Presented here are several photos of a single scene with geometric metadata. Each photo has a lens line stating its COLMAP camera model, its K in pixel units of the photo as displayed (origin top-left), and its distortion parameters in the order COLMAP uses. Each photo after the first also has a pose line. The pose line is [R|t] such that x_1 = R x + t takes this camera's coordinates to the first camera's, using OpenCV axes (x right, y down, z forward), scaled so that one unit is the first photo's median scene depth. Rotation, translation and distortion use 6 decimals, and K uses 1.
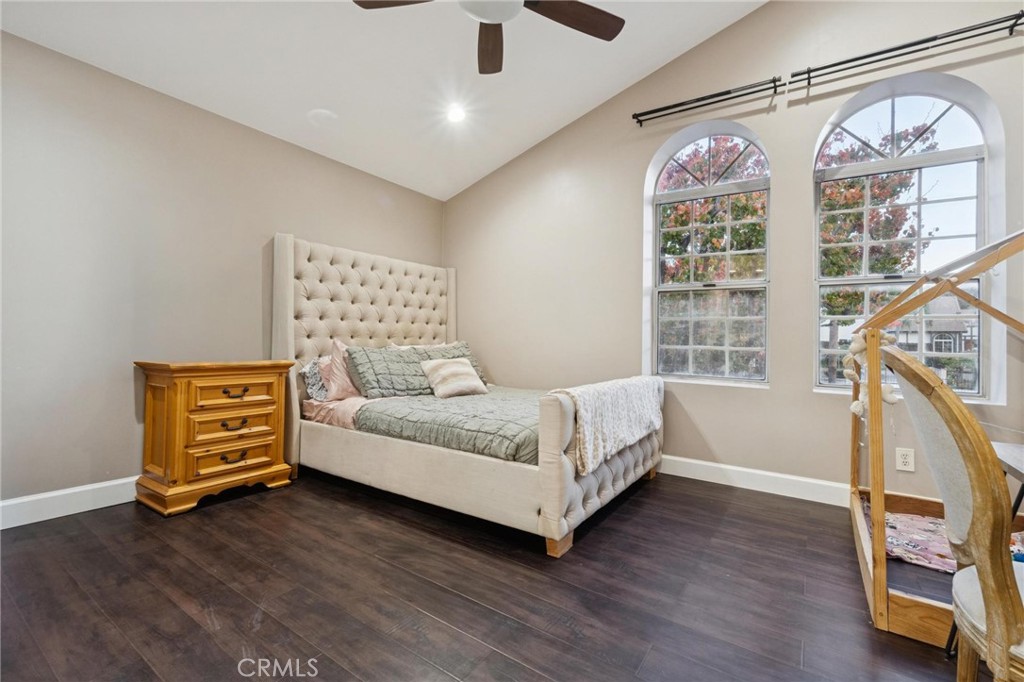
lens RADIAL K [[447.2, 0, 505.6], [0, 447.2, 344.7], [0, 0, 1]] dist [-0.000489, 0.000263]
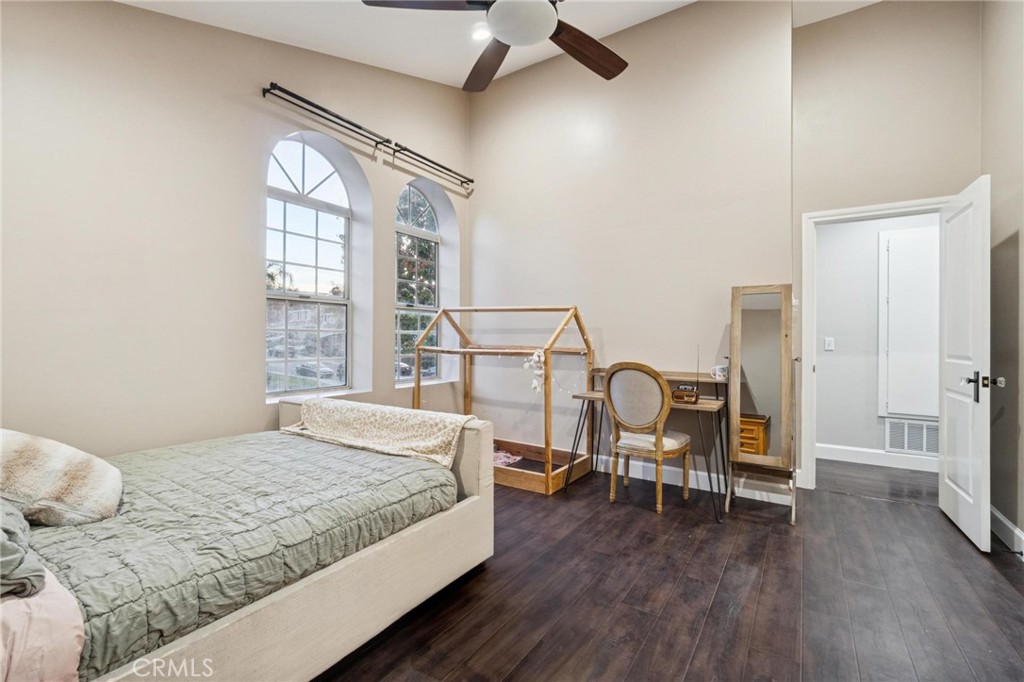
lens RADIAL K [[449.2, 0, 512.6], [0, 449.2, 353.6], [0, 0, 1]] dist [0.000790, 0.000523]
pose [[-0.015387, -0.064458, 0.997802, -0.668778], [-0.006567, 0.997905, 0.064363, -0.087912], [-0.999860, -0.005562, -0.015778, 0.666153]]
